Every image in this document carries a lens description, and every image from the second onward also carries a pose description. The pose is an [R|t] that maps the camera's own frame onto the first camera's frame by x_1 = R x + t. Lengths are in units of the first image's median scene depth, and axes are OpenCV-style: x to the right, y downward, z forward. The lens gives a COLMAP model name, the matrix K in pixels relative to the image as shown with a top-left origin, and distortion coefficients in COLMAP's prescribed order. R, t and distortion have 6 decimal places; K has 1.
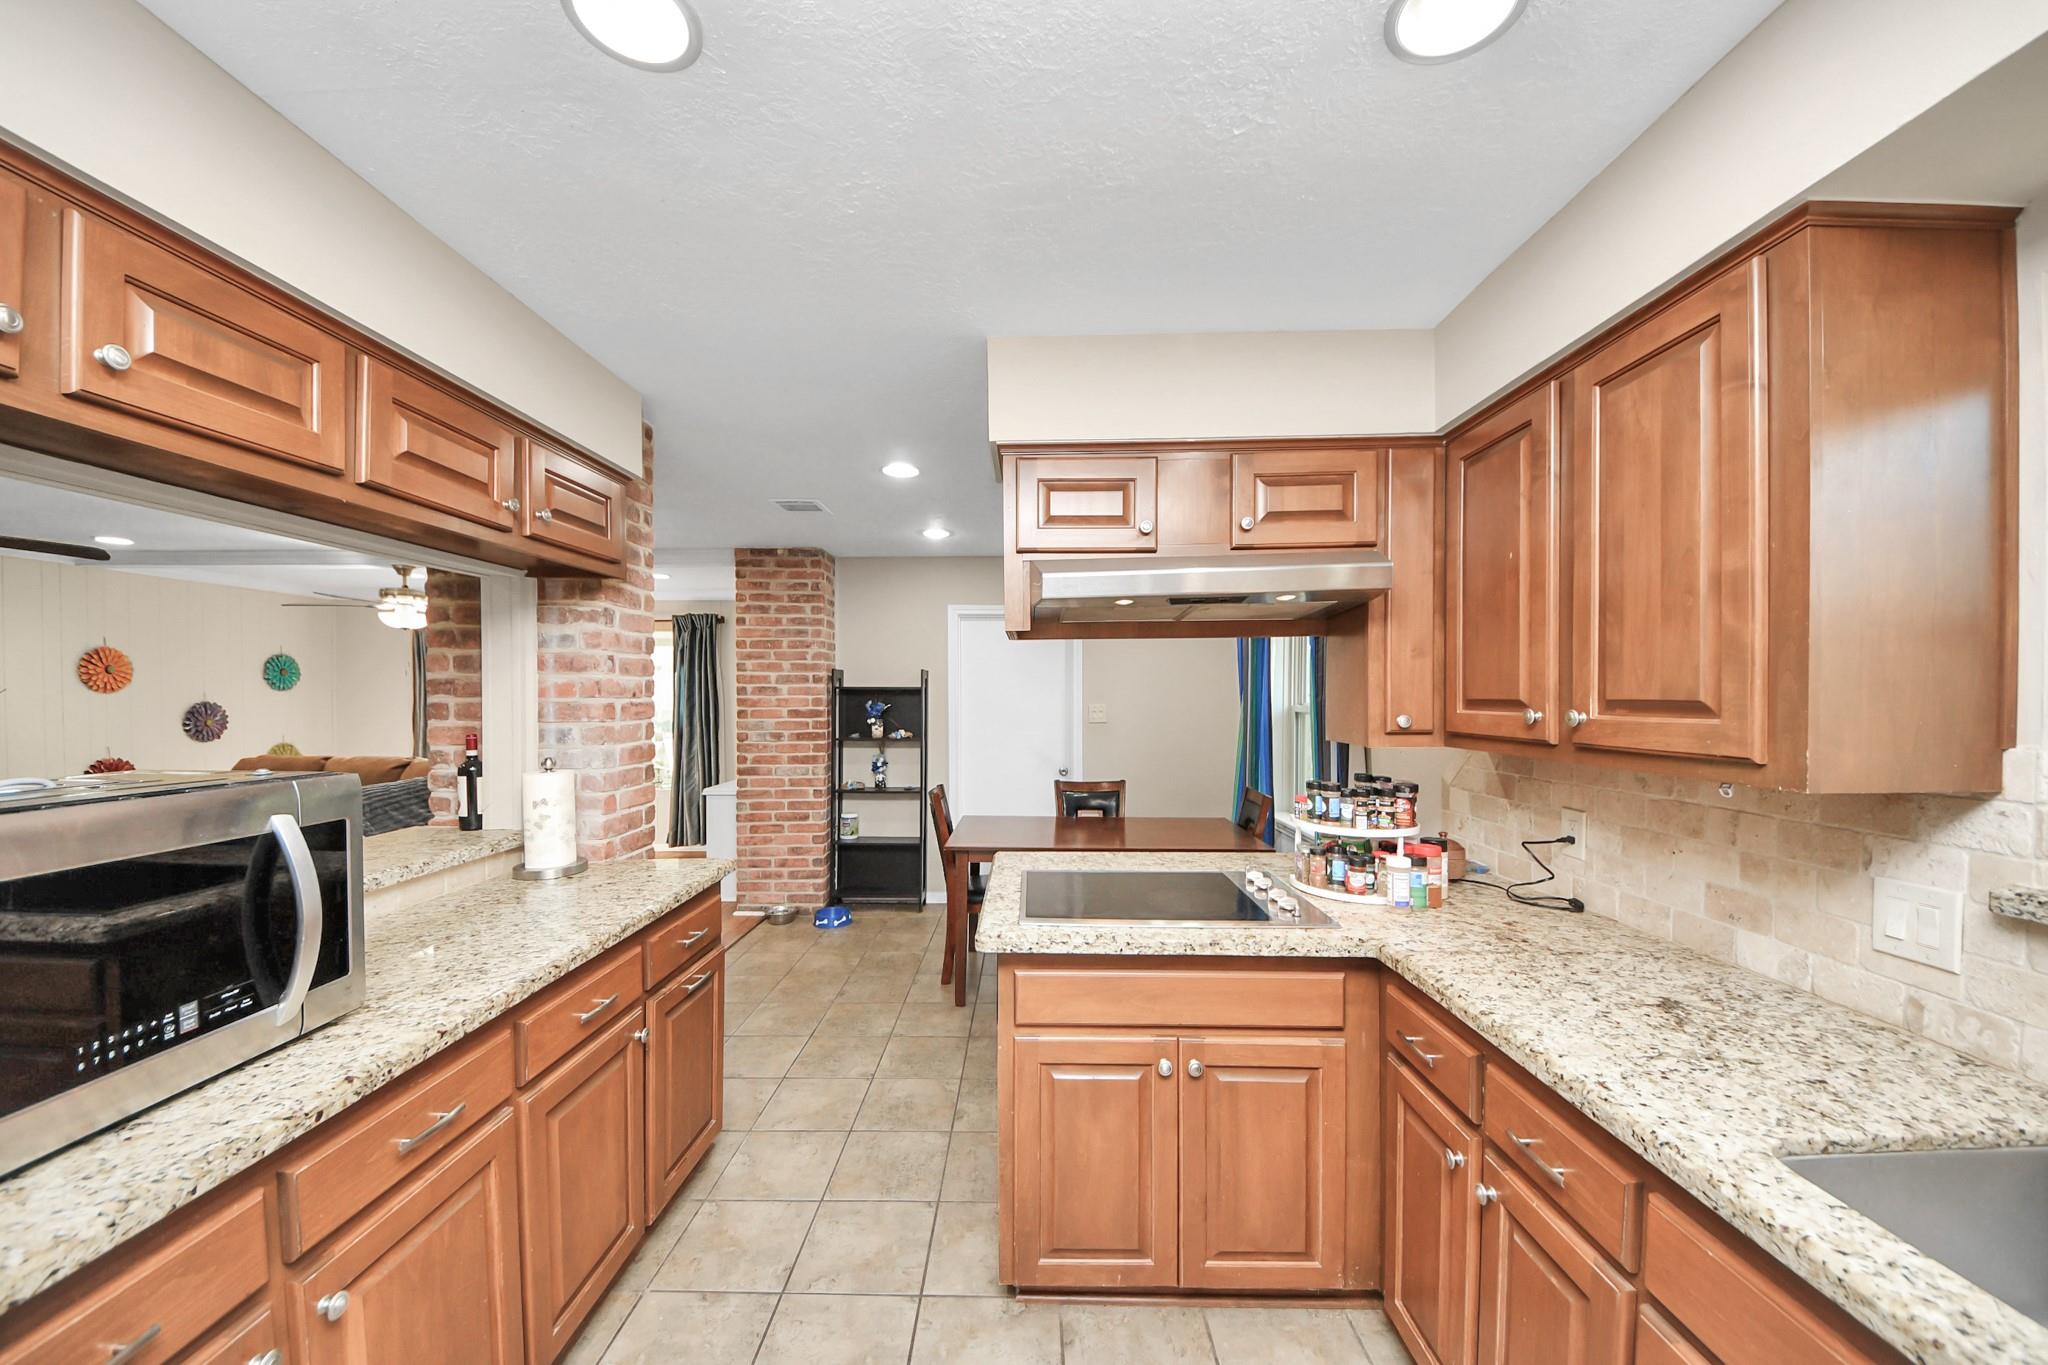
lens RADIAL K [[735.1, 0, 1019.3], [0, 735.1, 703.2], [0, 0, 1]] dist [0.020393, -0.010216]
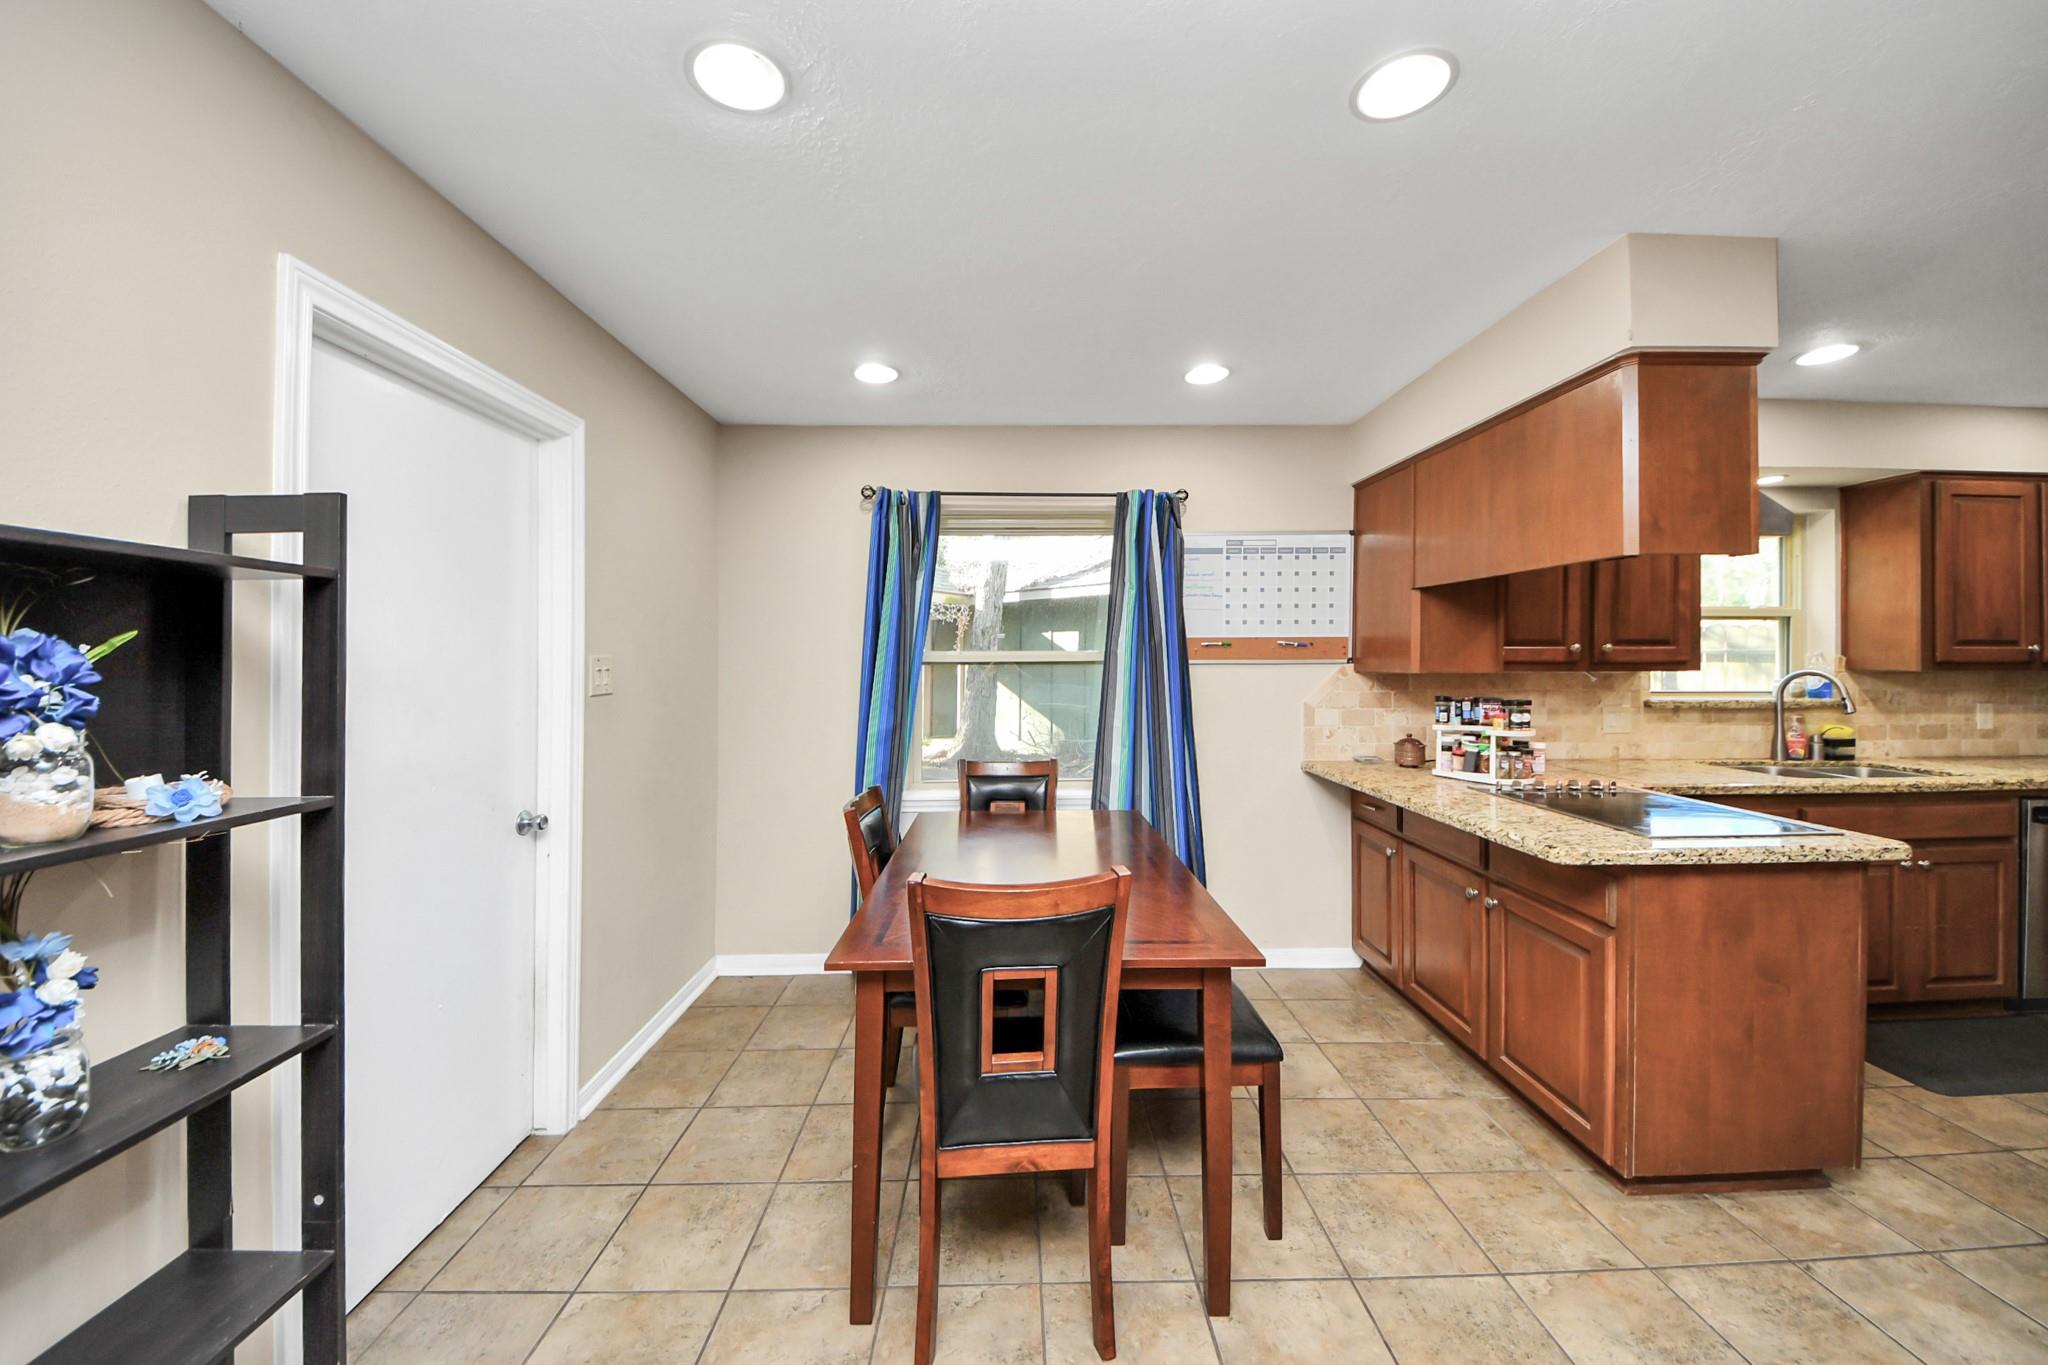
lens RADIAL K [[745.5, 0, 1021.0], [0, 745.5, 659.5], [0, 0, 1]] dist [0.012925, -0.011678]
pose [[-0.026415, -0.002098, 0.999649, -1.156863], [0.013215, 0.999910, 0.002447, 0.020754], [-0.999564, 0.013275, -0.026385, 2.402442]]
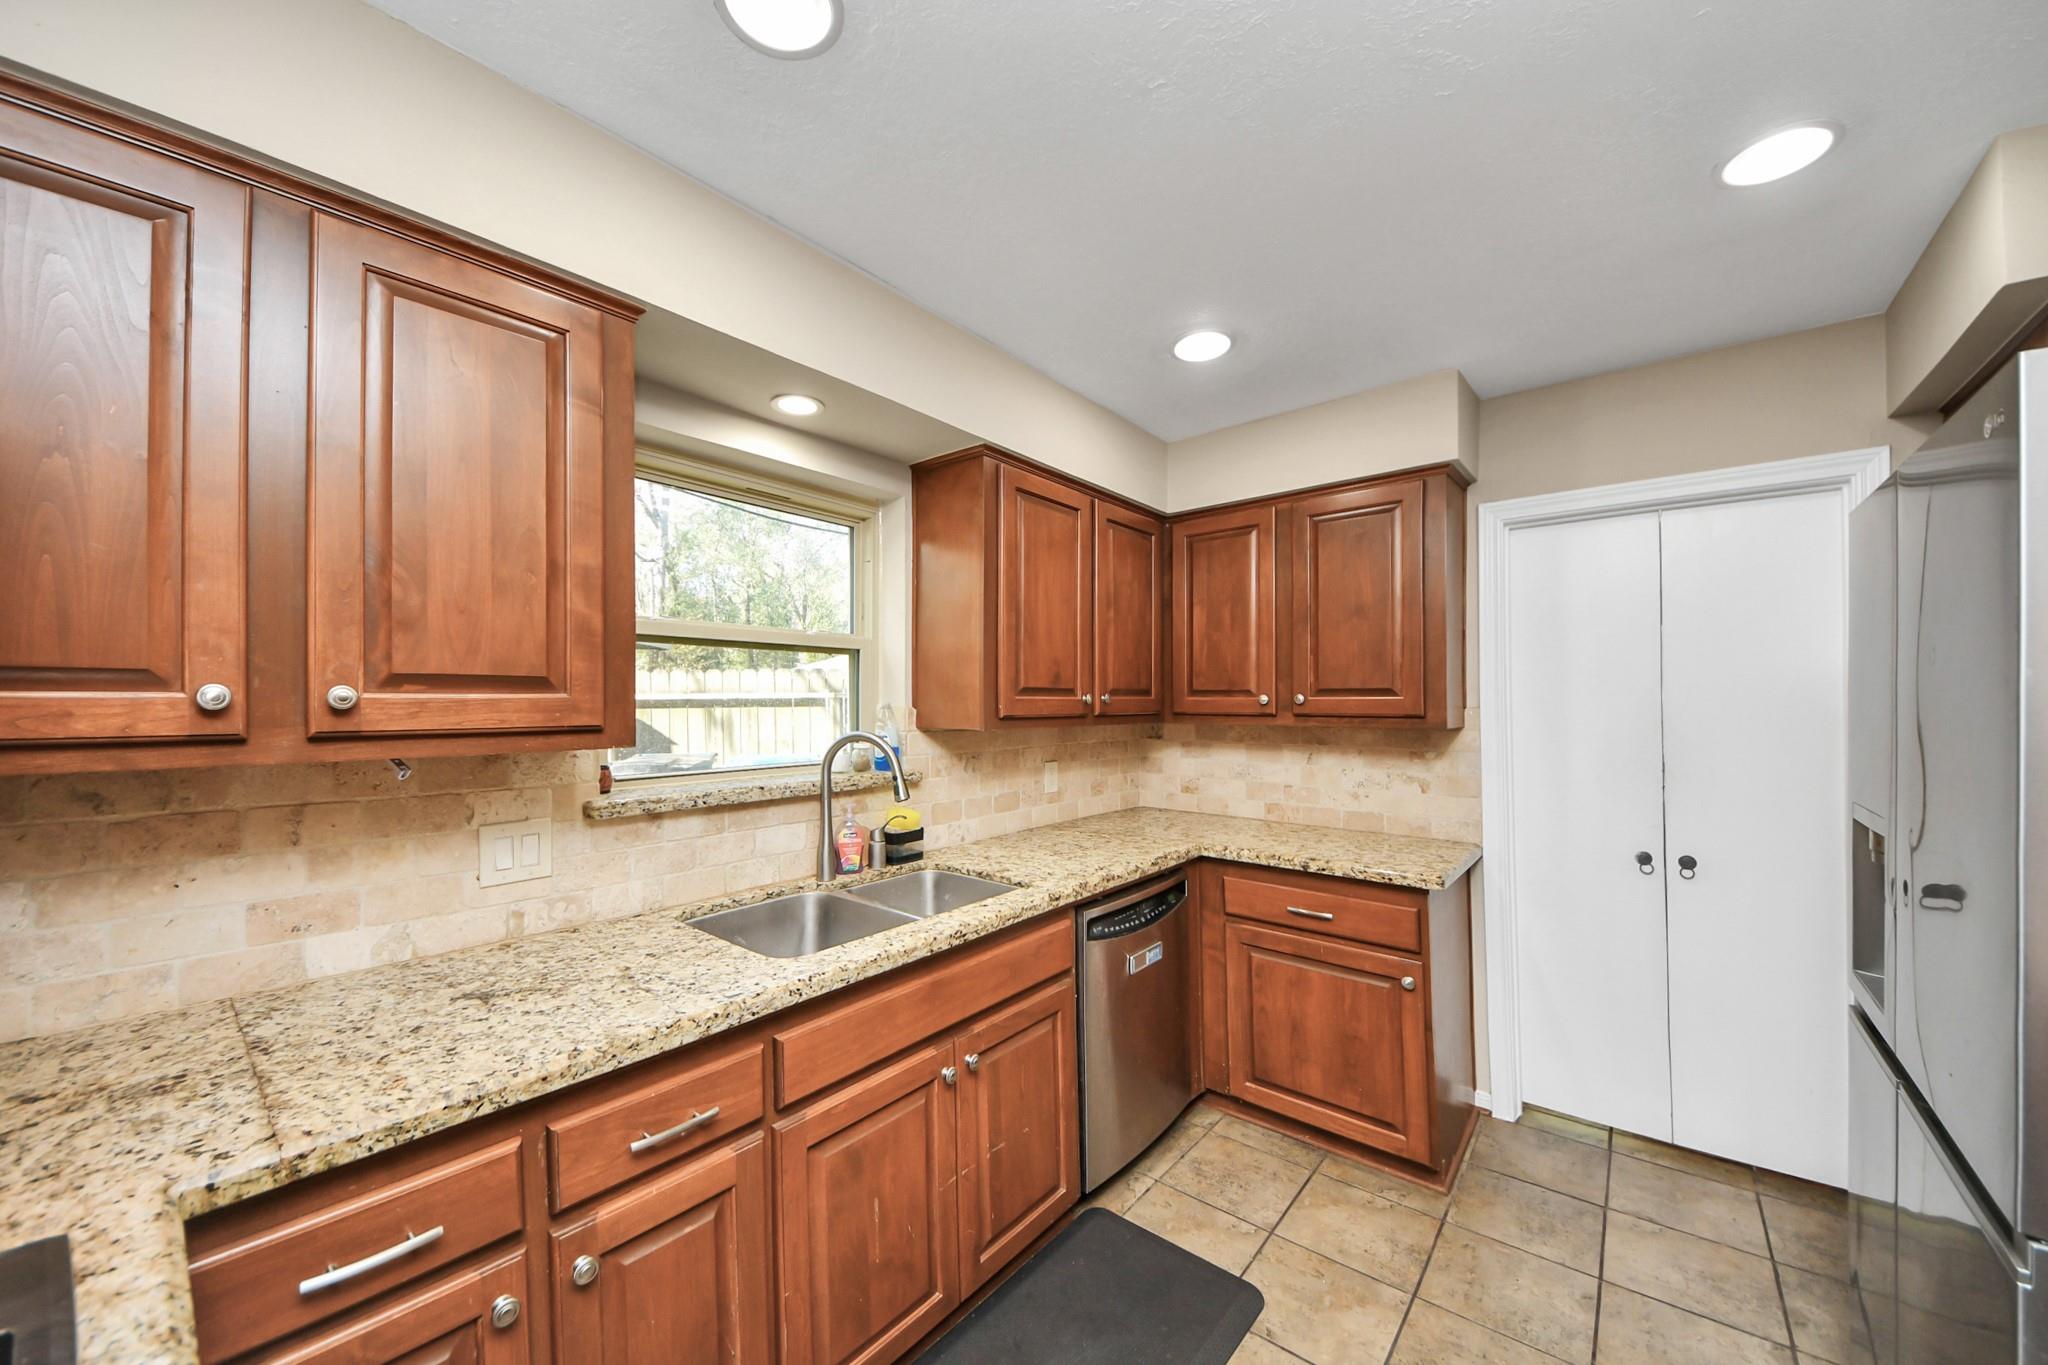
lens RADIAL K [[758.0, 0, 1027.9], [0, 758.0, 674.3], [0, 0, 1]] dist [0.031261, -0.017364]
pose [[-0.775683, 0.020162, 0.630800, -0.230389], [0.006111, 0.999683, -0.024438, 0.018242], [-0.631093, -0.015101, -0.775560, 1.034298]]
